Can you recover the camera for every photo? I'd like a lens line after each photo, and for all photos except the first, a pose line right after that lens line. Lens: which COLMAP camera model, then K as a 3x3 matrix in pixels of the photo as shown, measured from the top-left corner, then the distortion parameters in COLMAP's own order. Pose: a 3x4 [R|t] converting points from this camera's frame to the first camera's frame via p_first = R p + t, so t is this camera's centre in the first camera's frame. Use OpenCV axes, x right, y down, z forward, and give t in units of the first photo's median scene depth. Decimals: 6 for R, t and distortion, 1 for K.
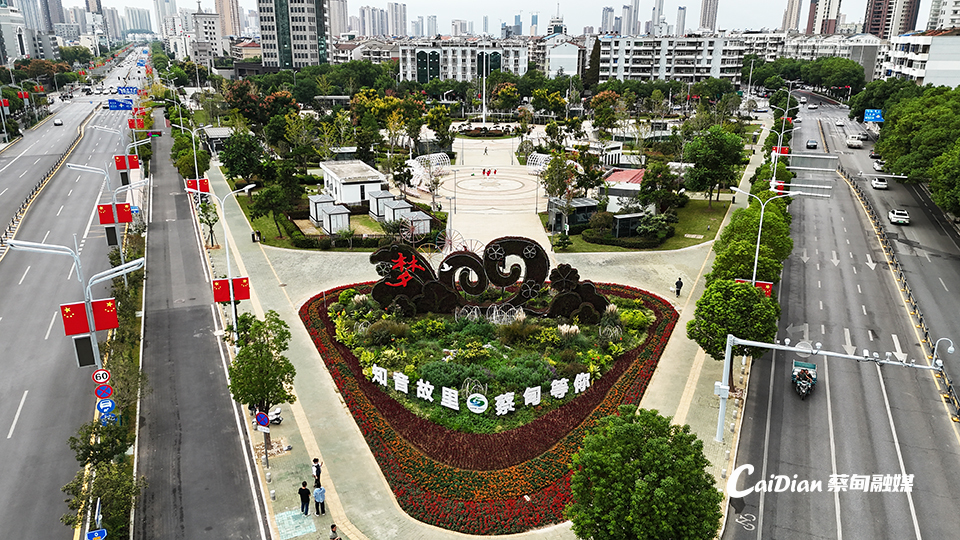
lens RADIAL K [[692.1, 0, 483.2], [0, 692.1, 267.9], [0, 0, 1]] dist [0.063437, -0.000139]
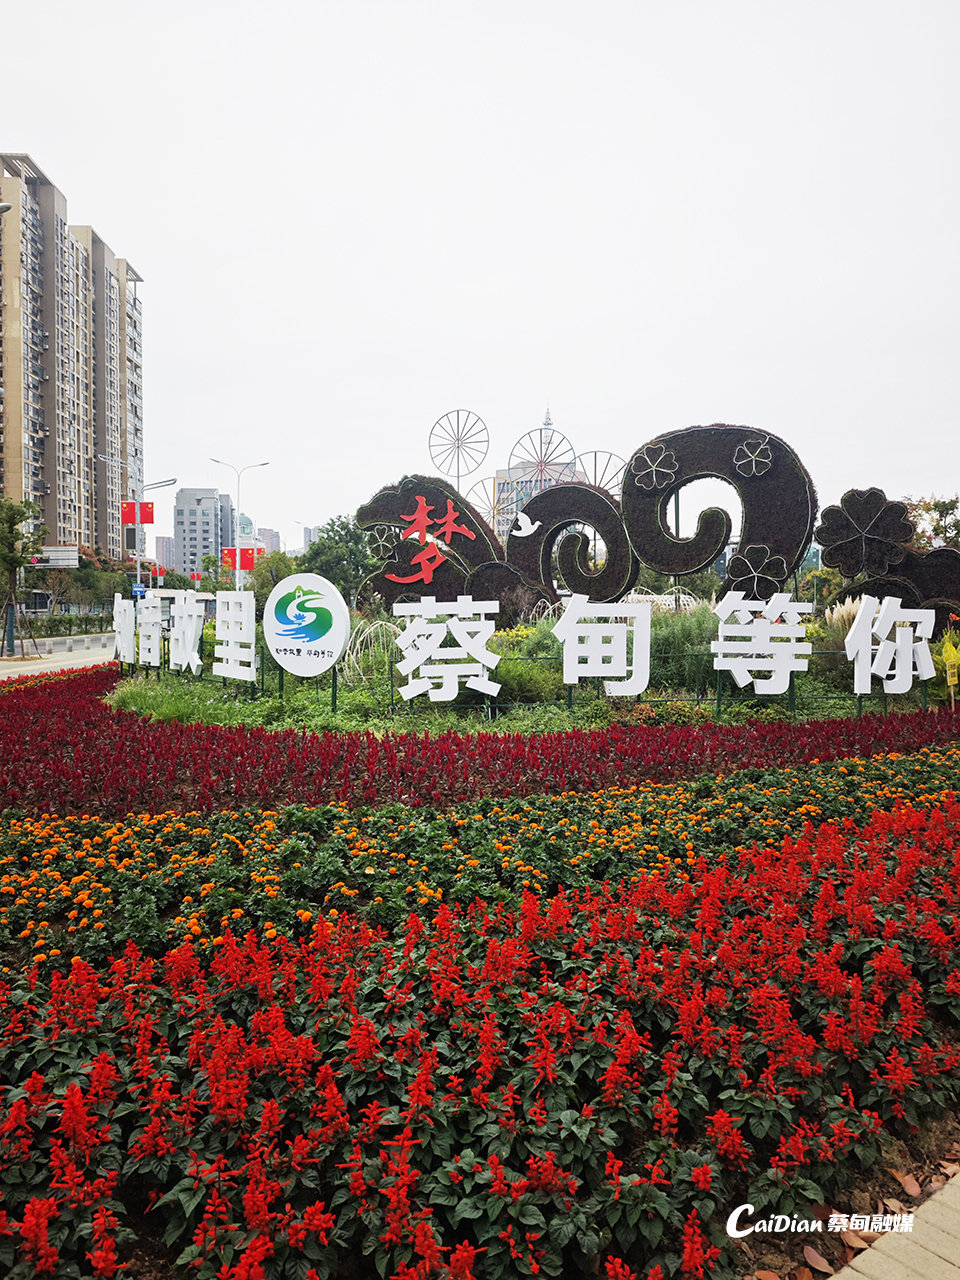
lens RADIAL K [[894.4, 0, 470.2], [0, 894.4, 647.7], [0, 0, 1]] dist [0.081940, 0.000302]
pose [[0.936256, 0.015581, -0.350972, 0.120432], [-0.104688, 0.966005, -0.236380, 0.239793], [0.335357, 0.258055, 0.906059, 0.719303]]
